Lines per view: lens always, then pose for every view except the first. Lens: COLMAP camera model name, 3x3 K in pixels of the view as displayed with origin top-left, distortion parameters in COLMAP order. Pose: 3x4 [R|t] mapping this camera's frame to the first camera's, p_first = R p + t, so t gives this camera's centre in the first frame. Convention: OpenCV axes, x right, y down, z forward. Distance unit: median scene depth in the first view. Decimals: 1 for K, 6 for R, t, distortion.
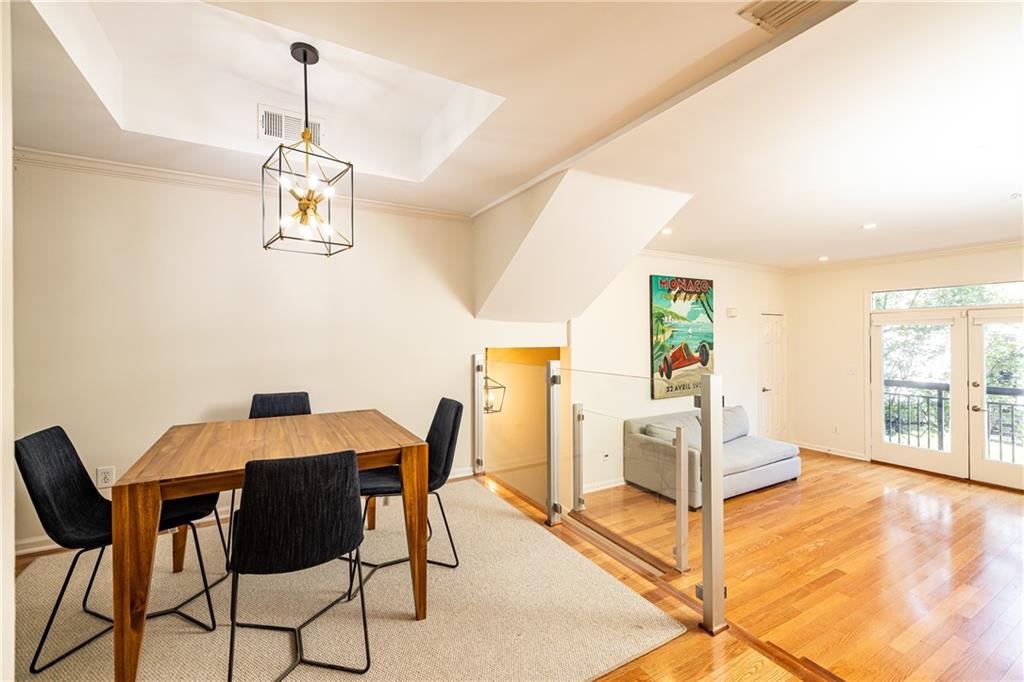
lens RADIAL K [[440.7, 0, 530.1], [0, 440.7, 338.6], [0, 0, 1]] dist [0.000919, 0.000246]
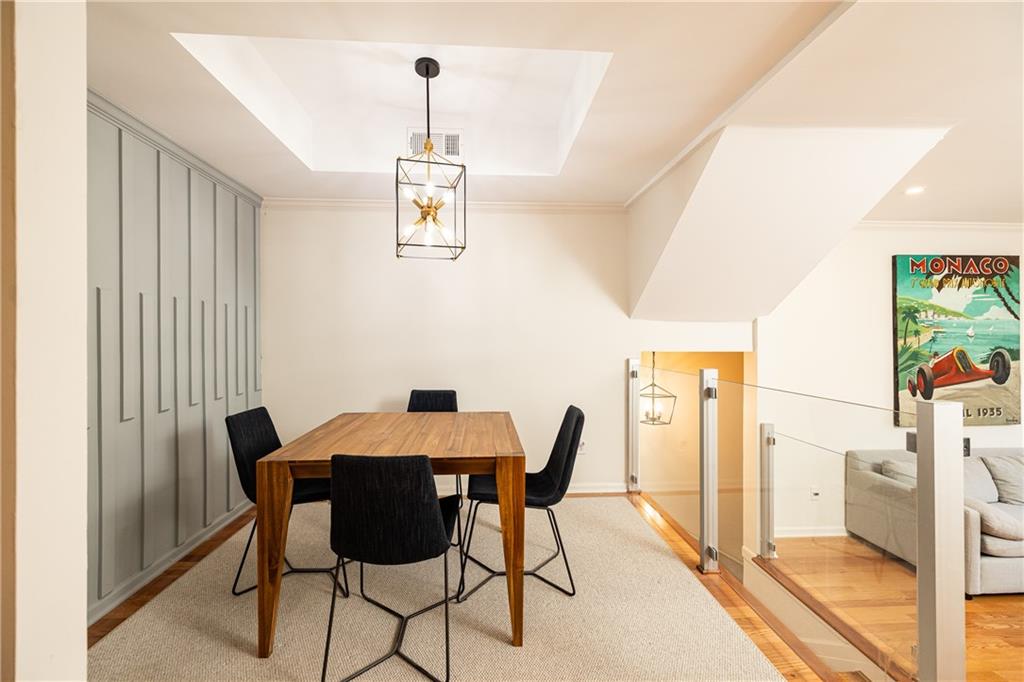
lens RADIAL K [[445.4, 0, 512.0], [0, 445.4, 341.0], [0, 0, 1]] dist [0.002801, 0.000688]
pose [[0.886127, 0.005817, -0.463405, 0.086097], [-0.005729, 0.999982, 0.001598, -0.000660], [0.463407, 0.001239, 0.886145, 0.084539]]
